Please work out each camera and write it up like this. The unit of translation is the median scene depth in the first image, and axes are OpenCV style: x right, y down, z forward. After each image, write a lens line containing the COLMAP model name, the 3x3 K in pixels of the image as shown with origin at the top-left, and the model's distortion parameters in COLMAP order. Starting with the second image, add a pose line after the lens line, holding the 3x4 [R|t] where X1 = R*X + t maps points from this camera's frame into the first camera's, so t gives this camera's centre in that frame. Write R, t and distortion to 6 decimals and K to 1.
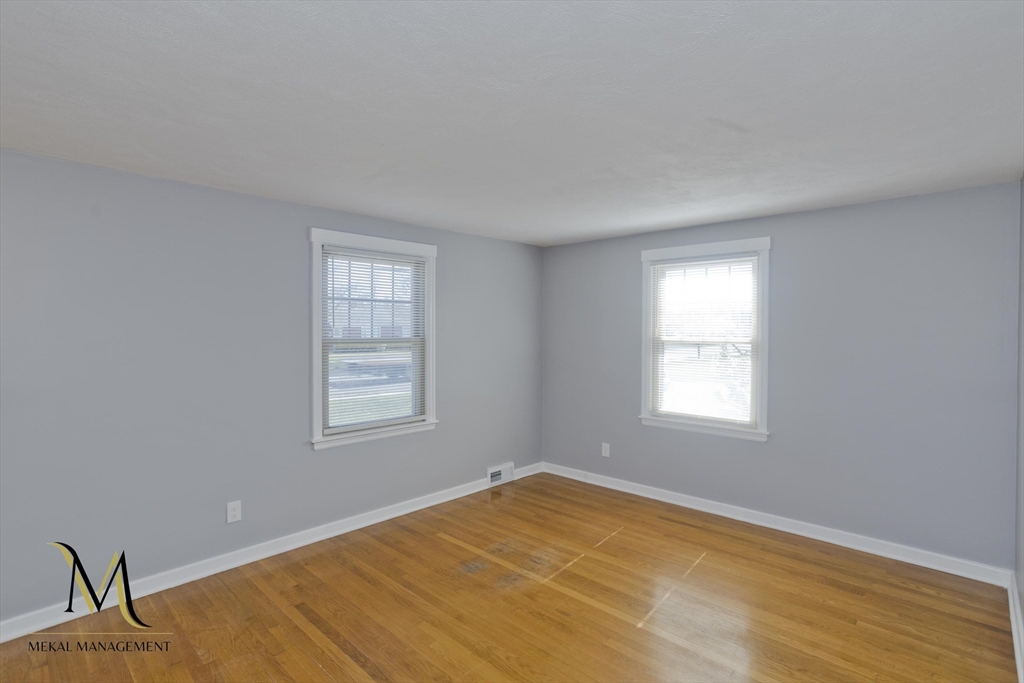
lens RADIAL K [[475.3, 0, 505.6], [0, 475.3, 341.5], [0, 0, 1]] dist [-0.033273, 0.001397]
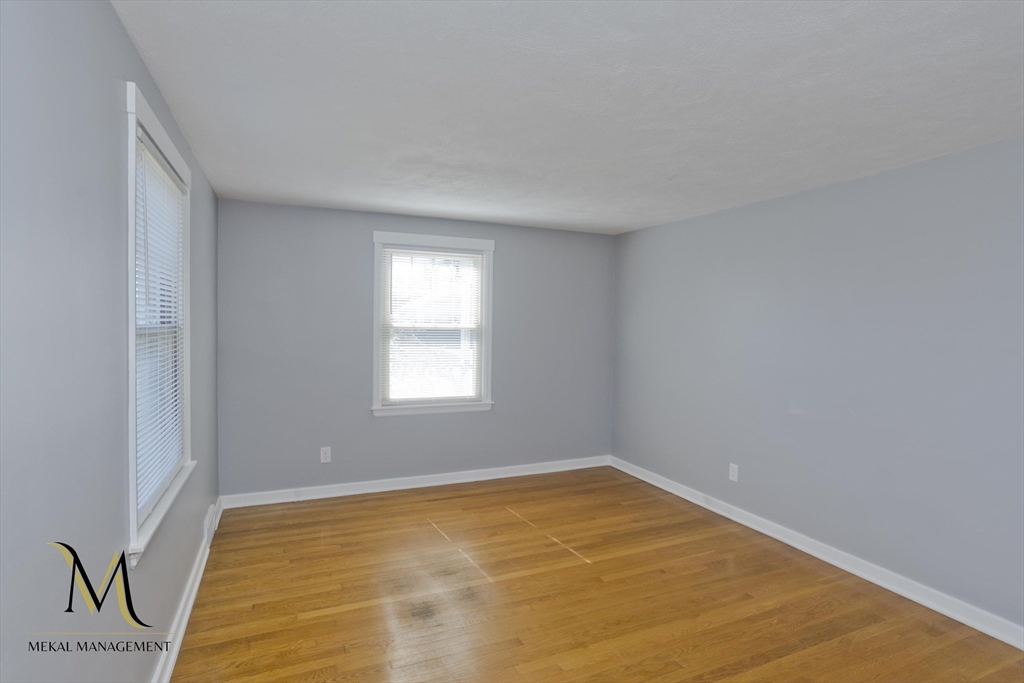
lens RADIAL K [[516.0, 0, 494.7], [0, 516.0, 341.3], [0, 0, 1]] dist [-0.046091, 0.001534]
pose [[0.398205, -0.025256, 0.916949, -0.623470], [0.002535, 0.999647, 0.026433, -0.000073], [-0.917293, -0.008201, 0.398129, 0.430103]]
